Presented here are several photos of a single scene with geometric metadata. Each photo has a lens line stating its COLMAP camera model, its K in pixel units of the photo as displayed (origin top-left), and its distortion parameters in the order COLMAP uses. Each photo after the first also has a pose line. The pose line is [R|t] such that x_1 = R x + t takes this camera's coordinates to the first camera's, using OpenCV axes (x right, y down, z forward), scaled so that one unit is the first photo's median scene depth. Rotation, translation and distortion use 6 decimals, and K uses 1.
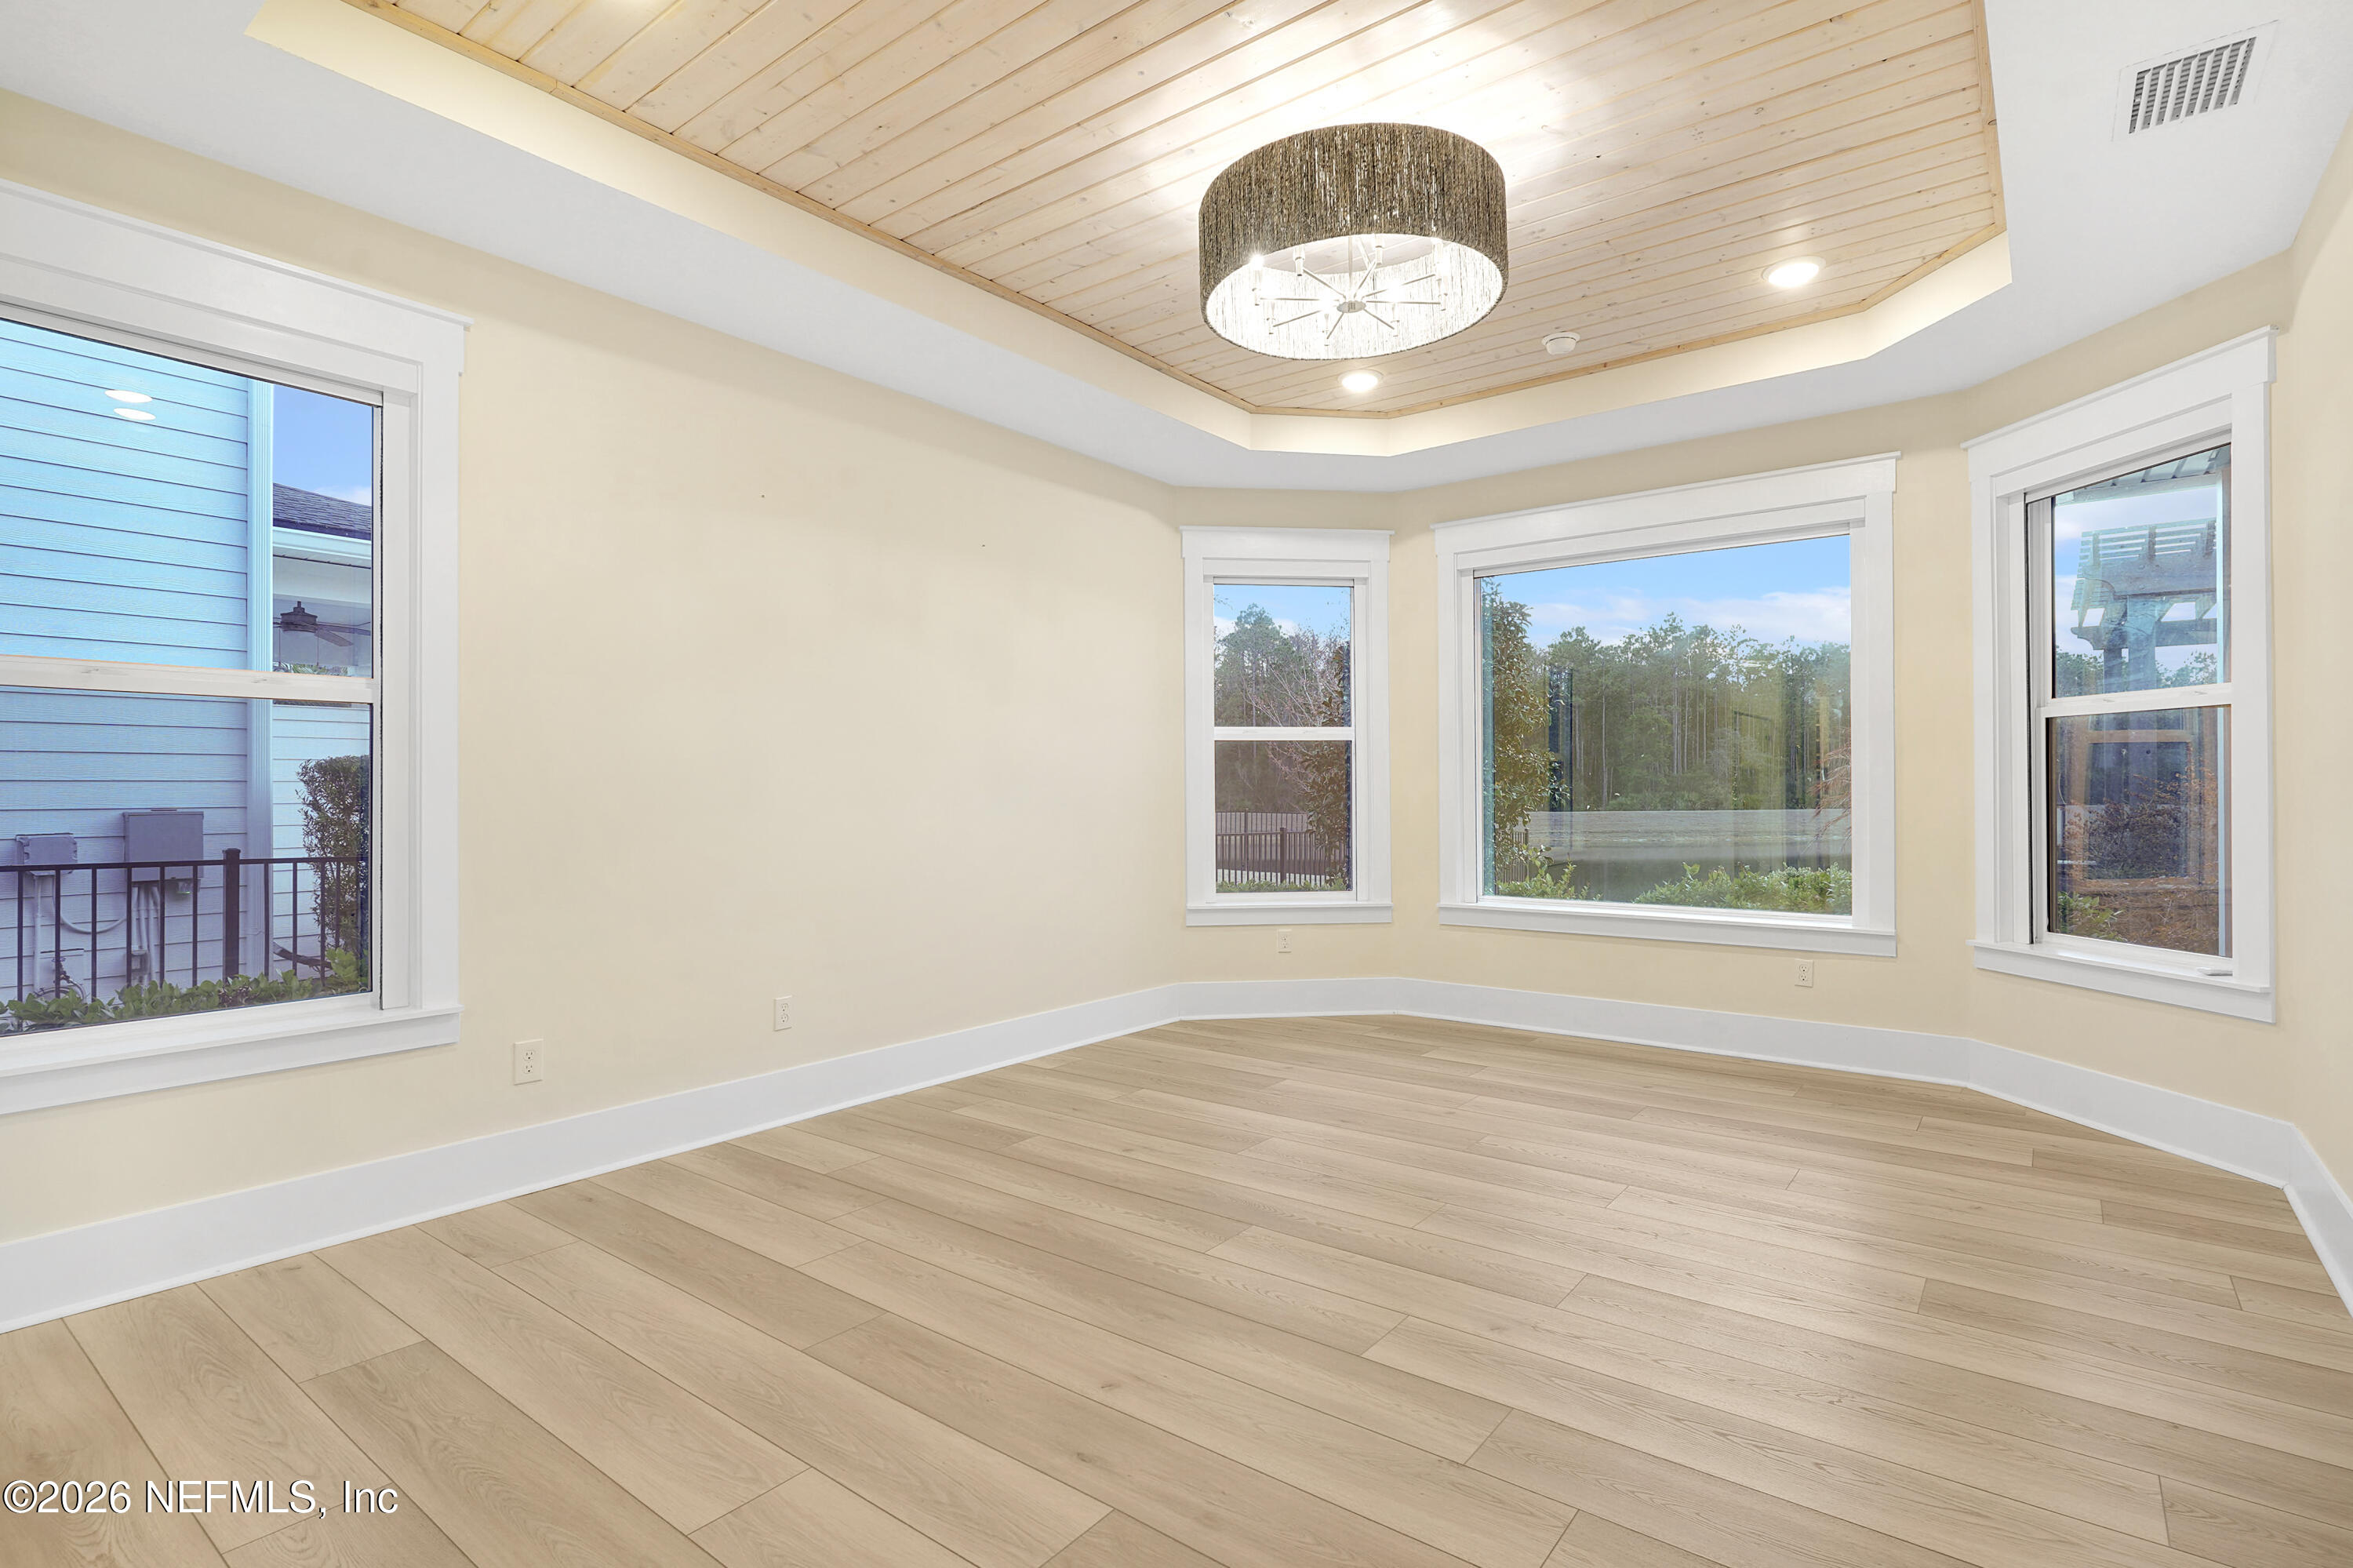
lens RADIAL K [[1146.9, 0, 1176.5], [0, 1146.9, 784.0], [0, 0, 1]] dist [-0.000261, -0.000093]
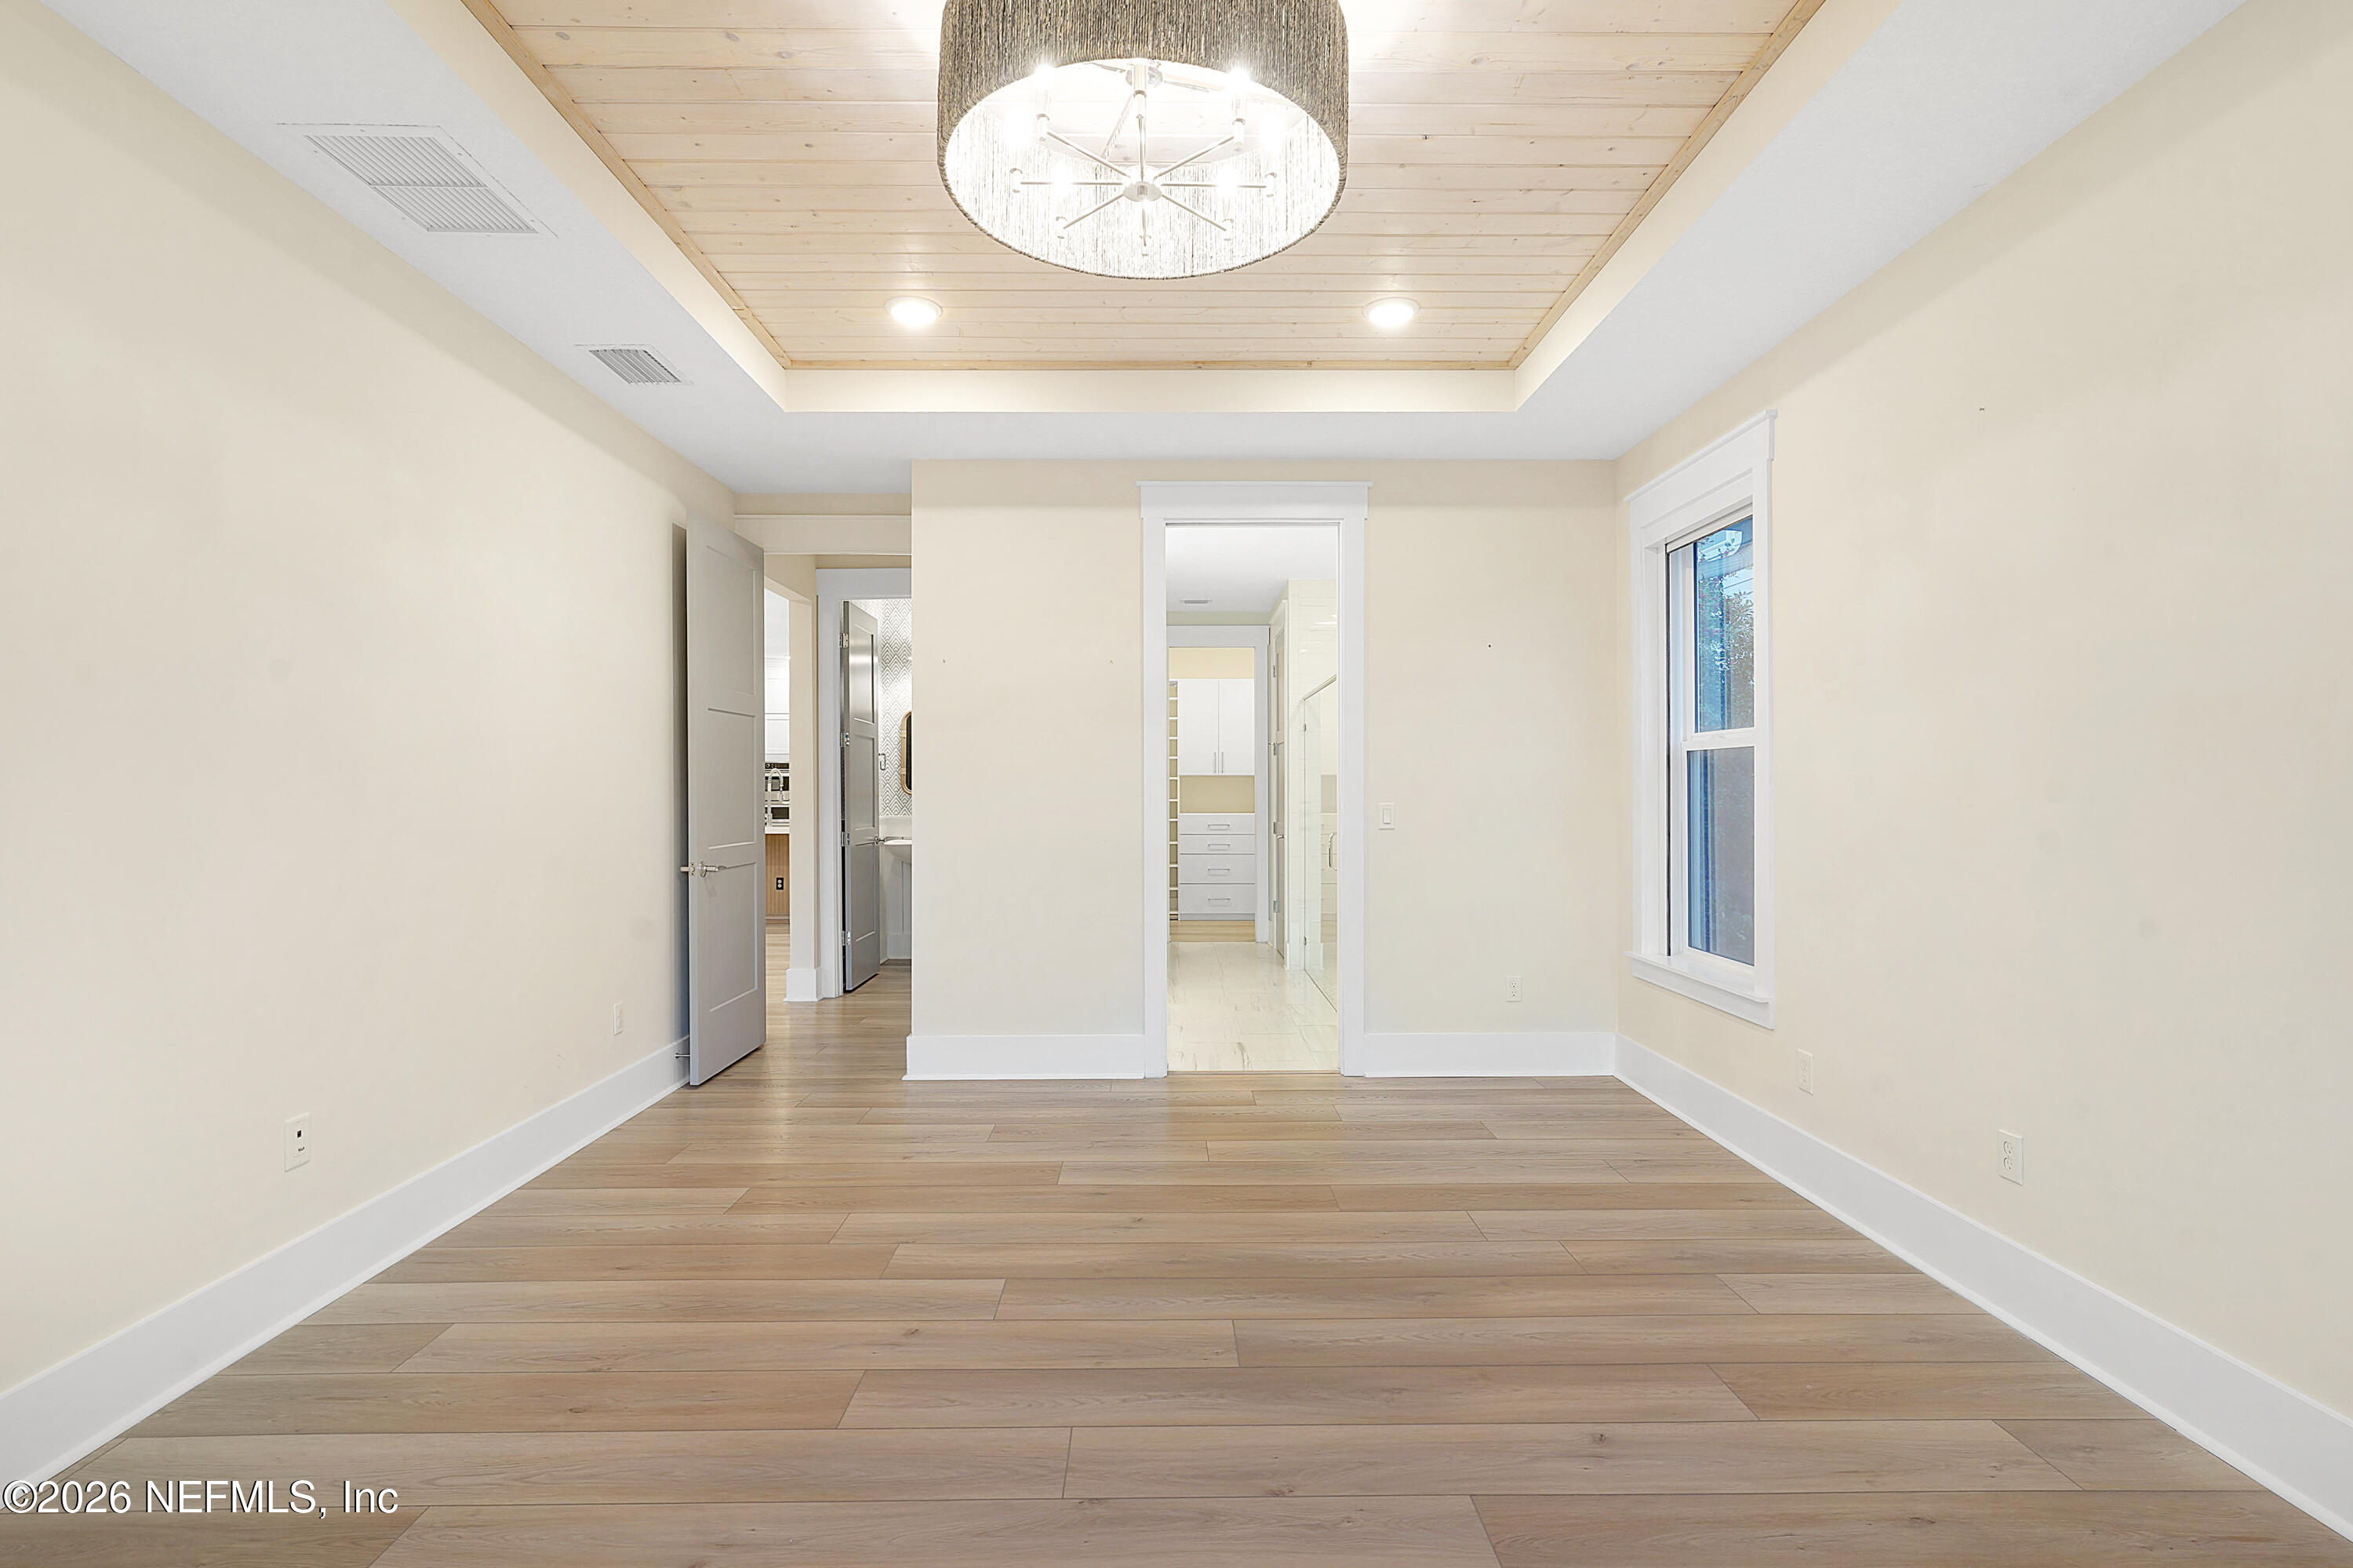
lens RADIAL K [[1146.9, 0, 1176.5], [0, 1146.9, 784.0], [0, 0, 1]] dist [-0.000261, -0.000093]
pose [[-0.781626, 0.001450, -0.623746, 0.603021], [0.006908, 0.999956, -0.006332, -0.023913], [0.623709, -0.009258, -0.781602, 1.596609]]
